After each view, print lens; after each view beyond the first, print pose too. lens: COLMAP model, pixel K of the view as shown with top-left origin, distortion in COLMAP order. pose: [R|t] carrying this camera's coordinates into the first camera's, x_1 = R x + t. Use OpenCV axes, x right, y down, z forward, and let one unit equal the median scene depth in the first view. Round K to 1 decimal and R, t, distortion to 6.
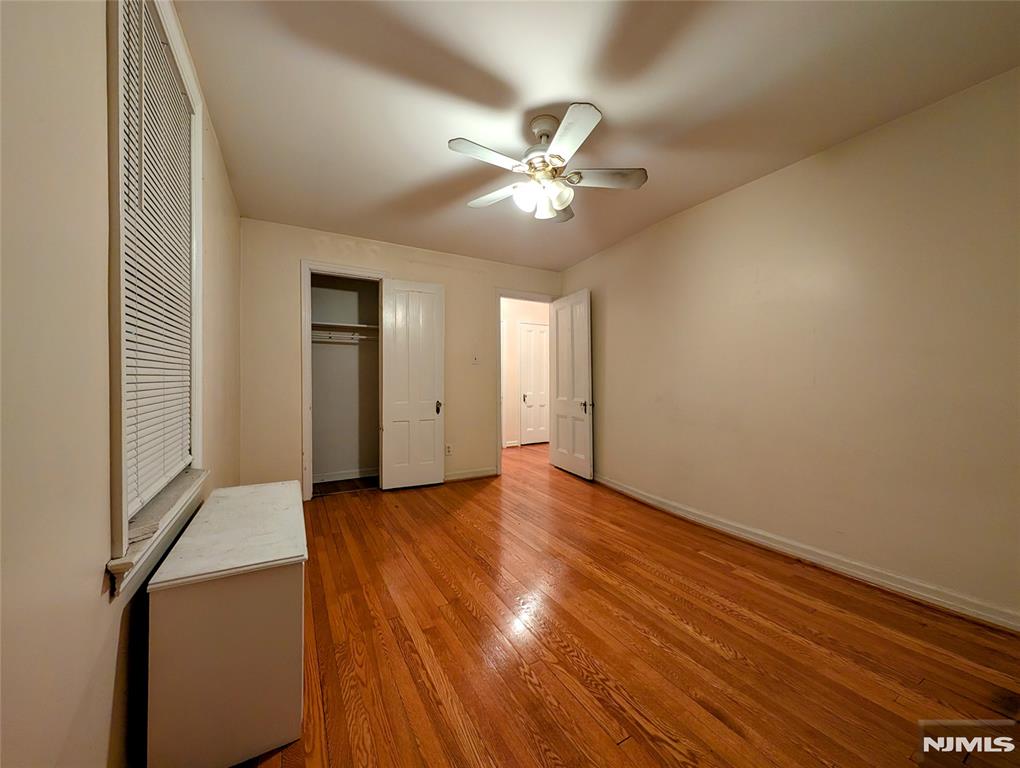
lens RADIAL K [[386.5, 0, 509.8], [0, 386.5, 381.0], [0, 0, 1]] dist [-0.002022, -0.000114]
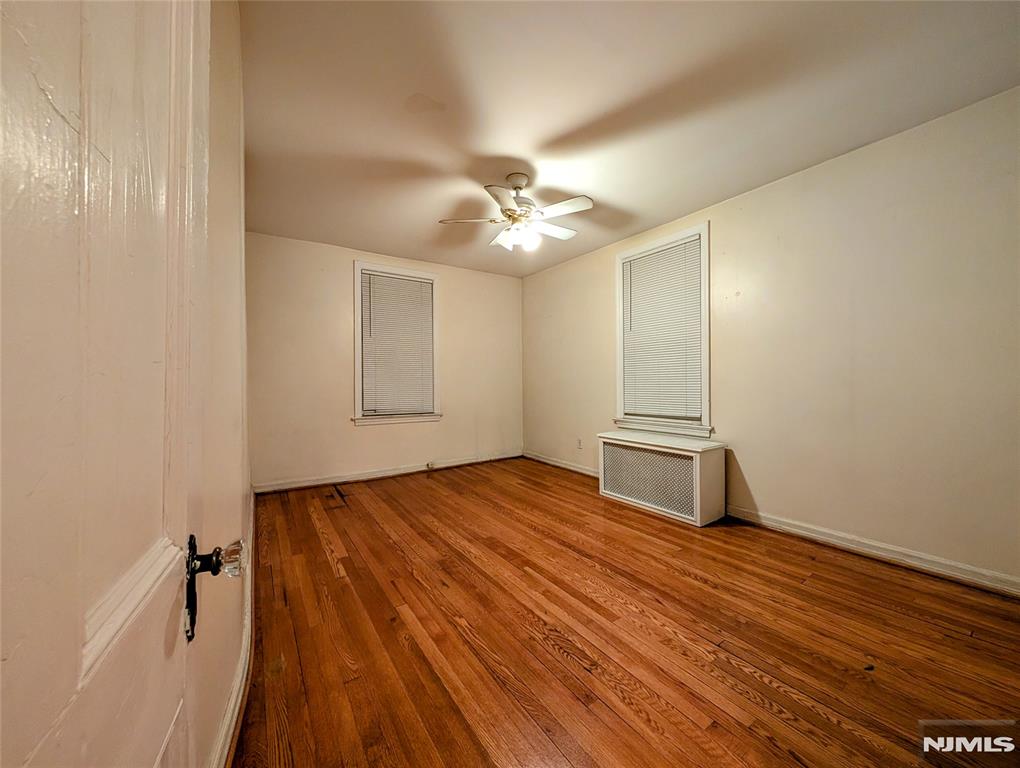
lens RADIAL K [[386.5, 0, 510.1], [0, 386.5, 380.4], [0, 0, 1]] dist [-0.002022, -0.000114]
pose [[-0.997414, 0.012411, -0.070790, 0.185856], [0.012337, 0.999923, 0.001485, 0.007044], [0.070803, 0.000608, -0.997490, 2.039794]]
